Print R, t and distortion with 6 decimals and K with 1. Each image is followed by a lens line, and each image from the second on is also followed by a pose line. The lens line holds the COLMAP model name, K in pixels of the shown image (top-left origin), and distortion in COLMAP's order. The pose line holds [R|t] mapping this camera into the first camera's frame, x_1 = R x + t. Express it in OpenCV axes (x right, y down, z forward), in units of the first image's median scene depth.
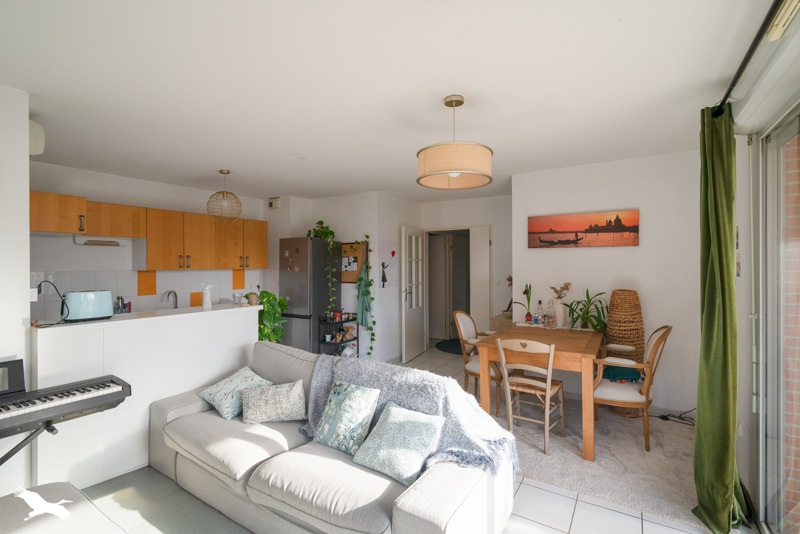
lens RADIAL K [[397.5, 0, 400.0], [0, 397.5, 267.0], [0, 0, 1]] dist [0.000280, 0.000055]
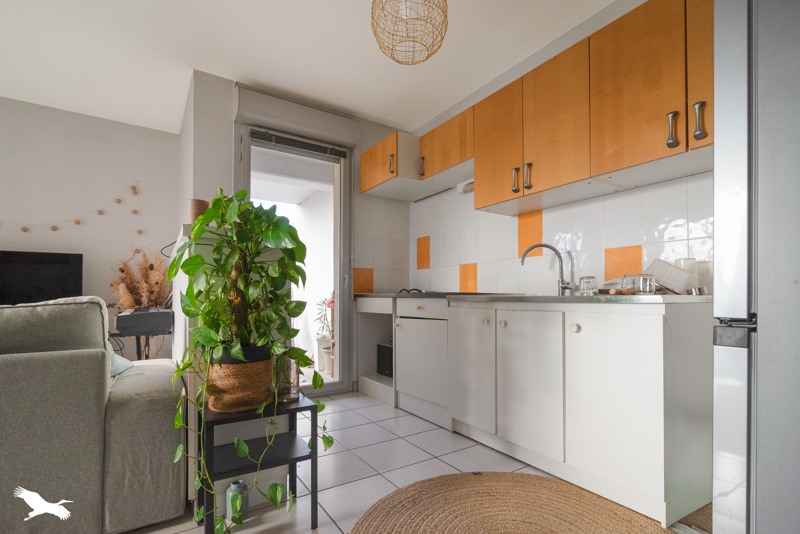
lens RADIAL K [[380.0, 0, 406.6], [0, 380.0, 295.7], [0, 0, 1]] dist [-0.003592, -0.000336]
pose [[-0.361757, -0.011005, -0.932207, -0.076930], [-0.009224, 0.999924, -0.008225, 0.140389], [0.932227, 0.005623, -0.361831, 1.106350]]
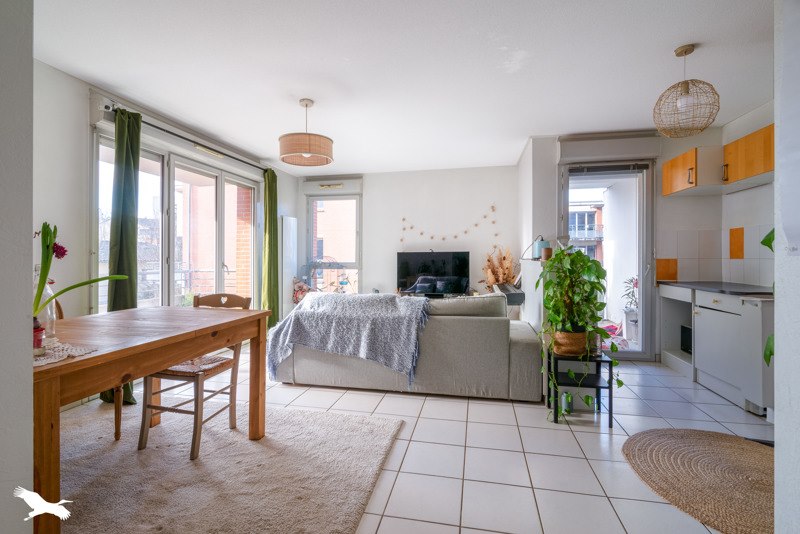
lens RADIAL K [[369.7, 0, 400.4], [0, 369.7, 258.0], [0, 0, 1]] dist [-0.003706, -0.000306]
pose [[-0.919703, -0.000873, -0.392613, 0.163835], [-0.005296, 0.999934, 0.010183, 0.071263], [0.392578, 0.011444, -0.919647, 1.304642]]
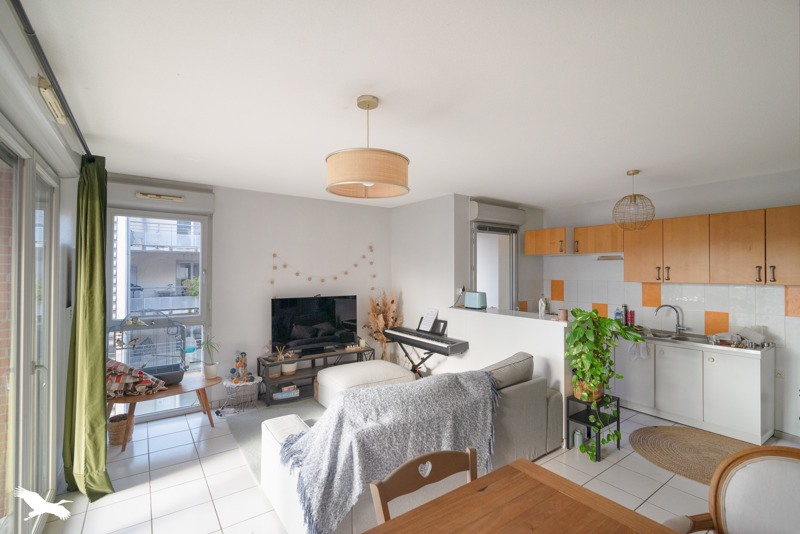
lens RADIAL K [[363.6, 0, 400.0], [0, 363.6, 267.0], [0, 0, 1]] dist [-0.001804, -0.000080]
pose [[-0.328596, -0.016039, -0.944334, 0.467944], [-0.011415, 0.999850, -0.013010, -0.011320], [0.944402, 0.006505, -0.328730, 0.753458]]
